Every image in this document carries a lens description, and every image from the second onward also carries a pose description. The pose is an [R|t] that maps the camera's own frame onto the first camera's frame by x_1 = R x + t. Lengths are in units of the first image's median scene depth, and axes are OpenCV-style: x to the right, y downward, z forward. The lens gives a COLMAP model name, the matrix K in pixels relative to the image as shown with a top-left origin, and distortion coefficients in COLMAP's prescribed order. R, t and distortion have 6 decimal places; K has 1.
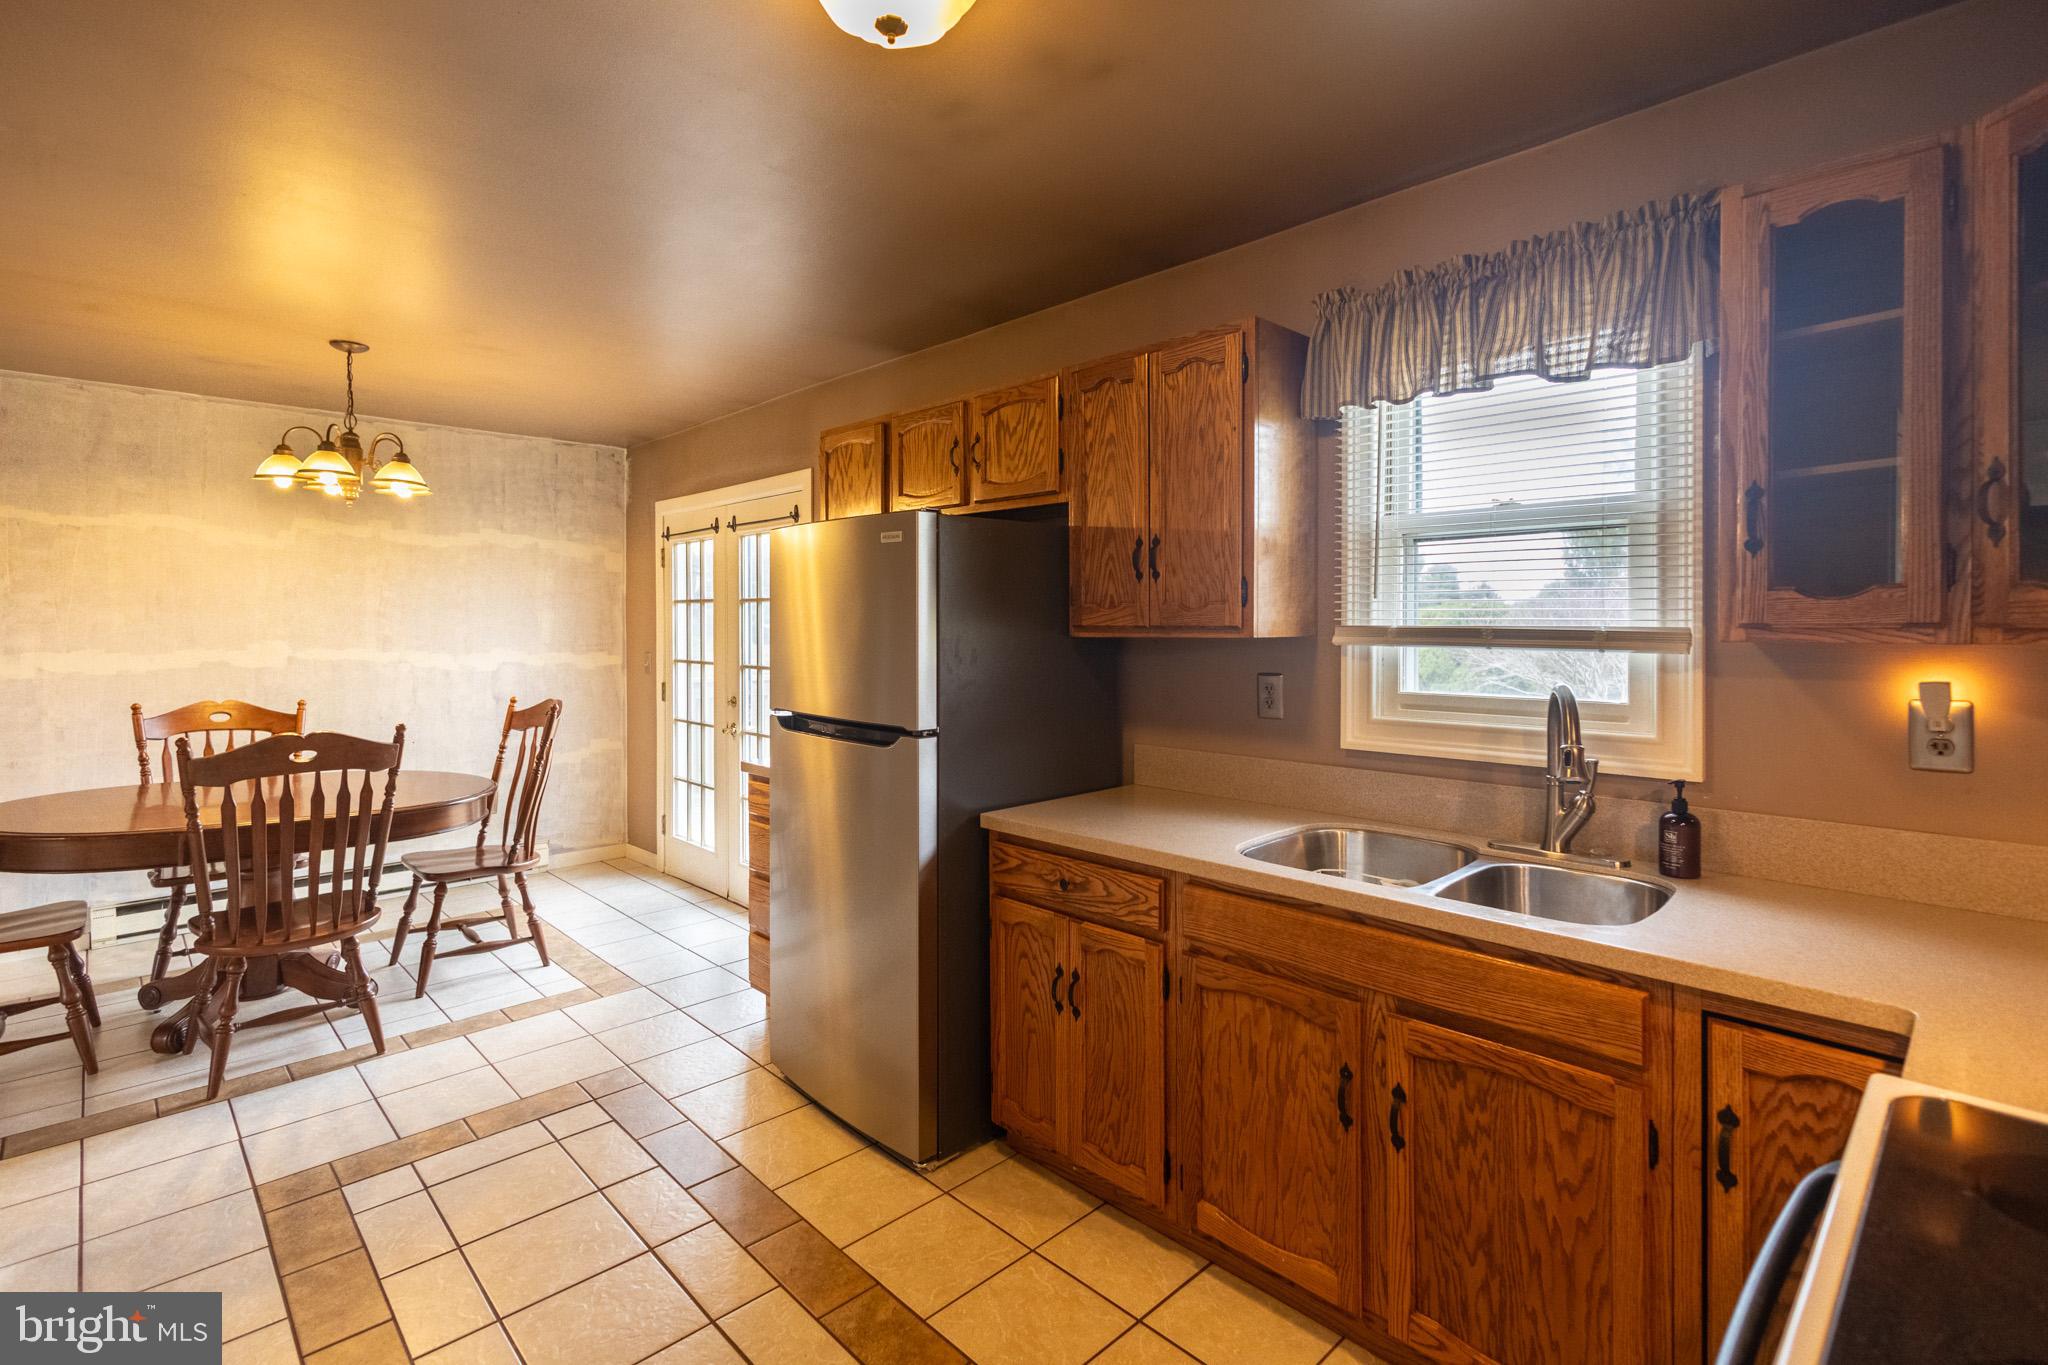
lens RADIAL K [[946.9, 0, 1016.5], [0, 946.9, 626.8], [0, 0, 1]] dist [-0.000532, -0.000134]
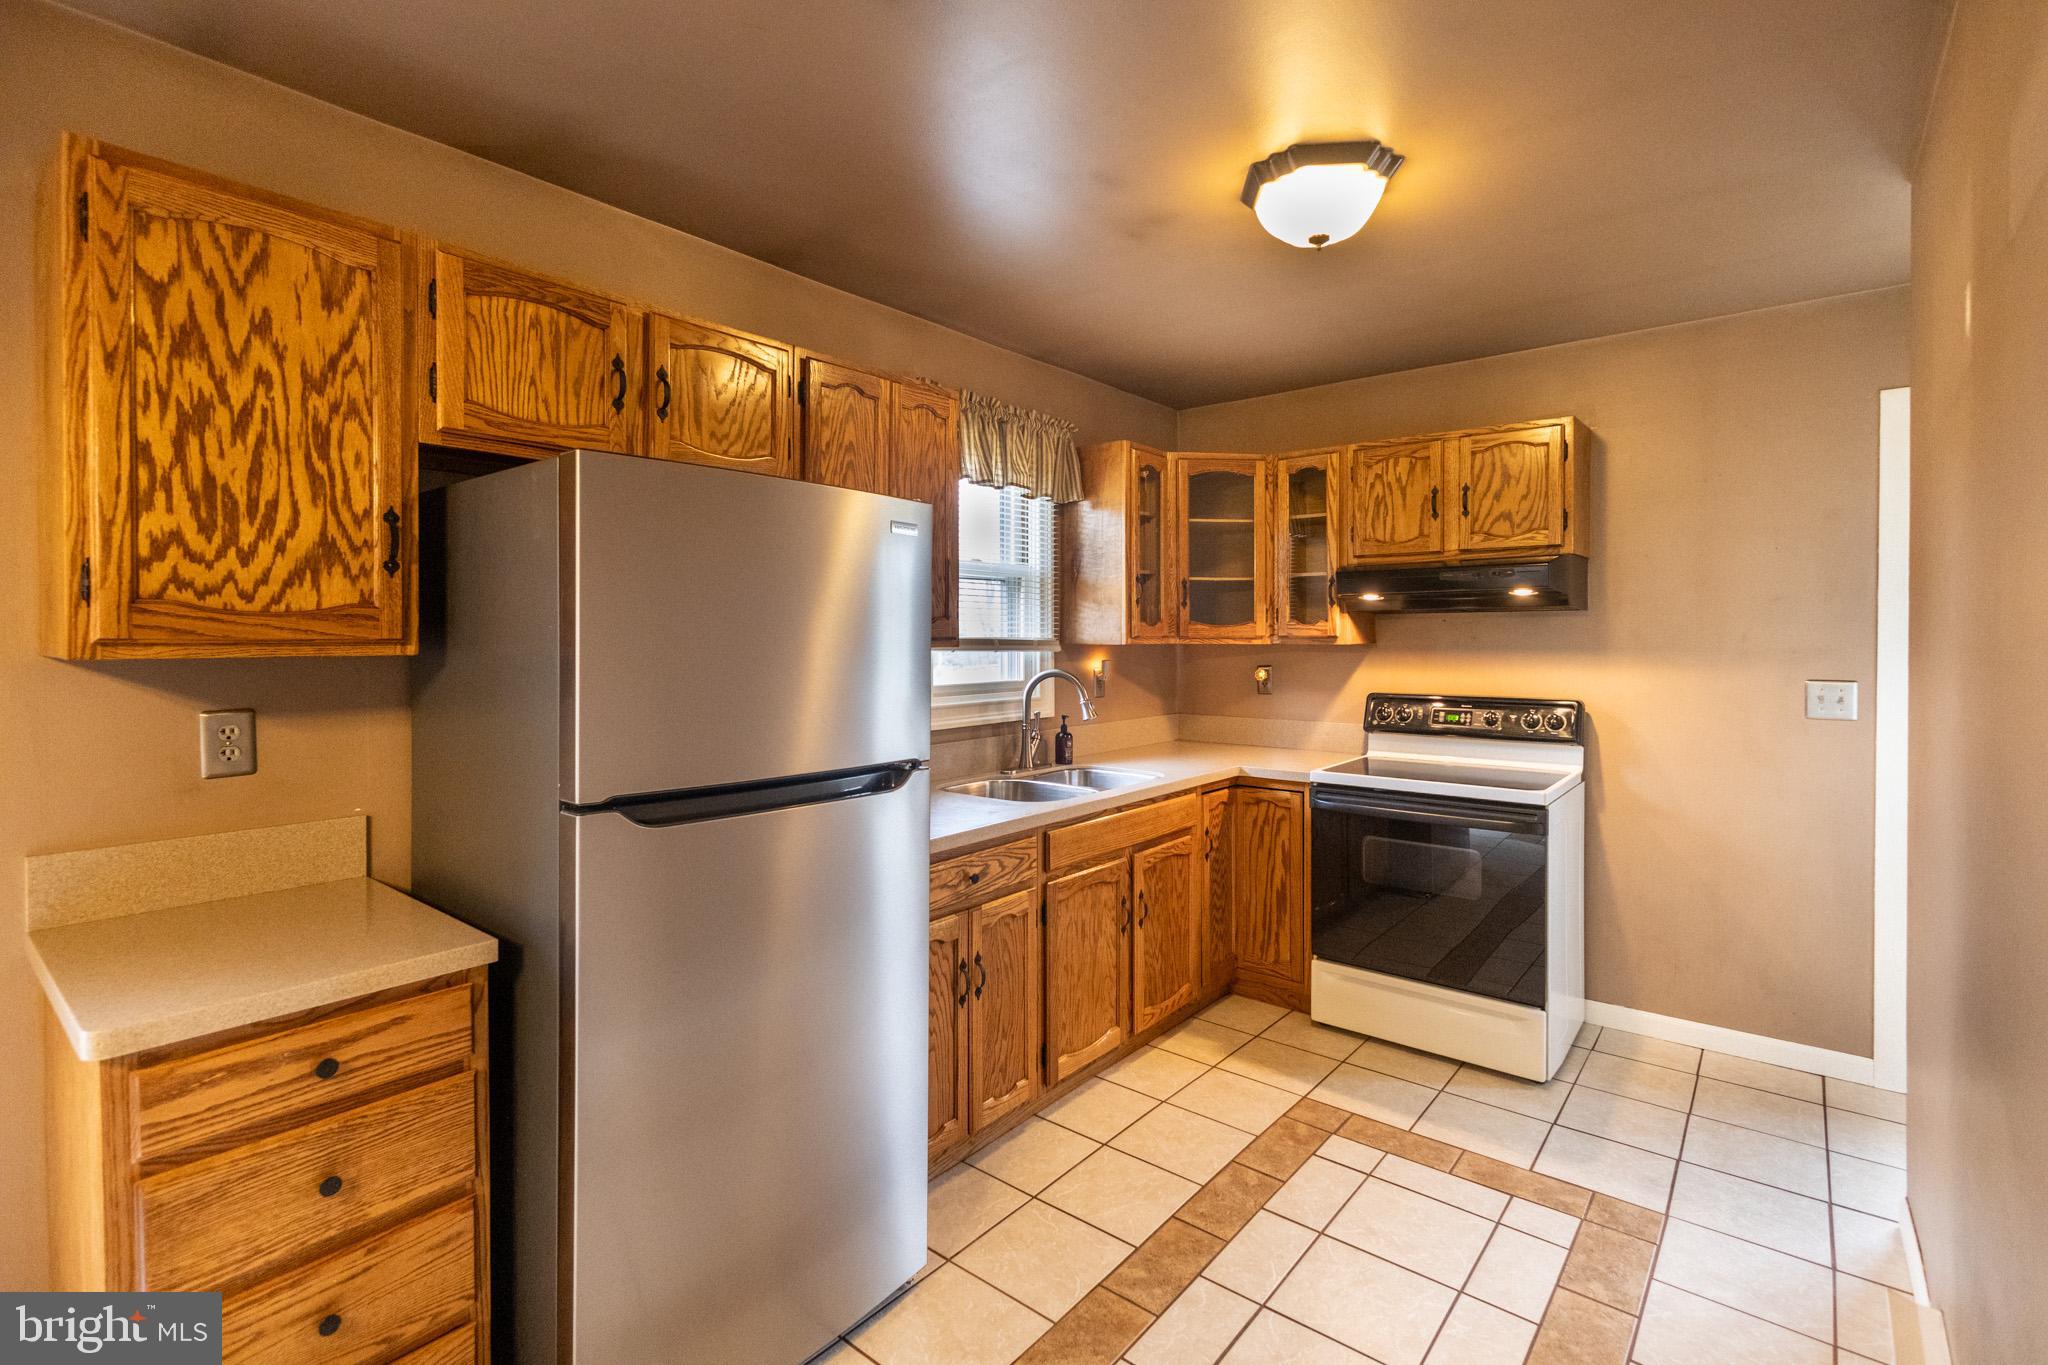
lens RADIAL K [[956.5, 0, 1019.5], [0, 956.5, 641.9], [0, 0, 1]] dist [0.008434, 0.000031]
pose [[-0.114121, -0.008293, 0.993432, -1.123386], [-0.000639, 0.999966, 0.008274, -0.006390], [-0.993467, 0.000310, -0.114123, 1.168423]]
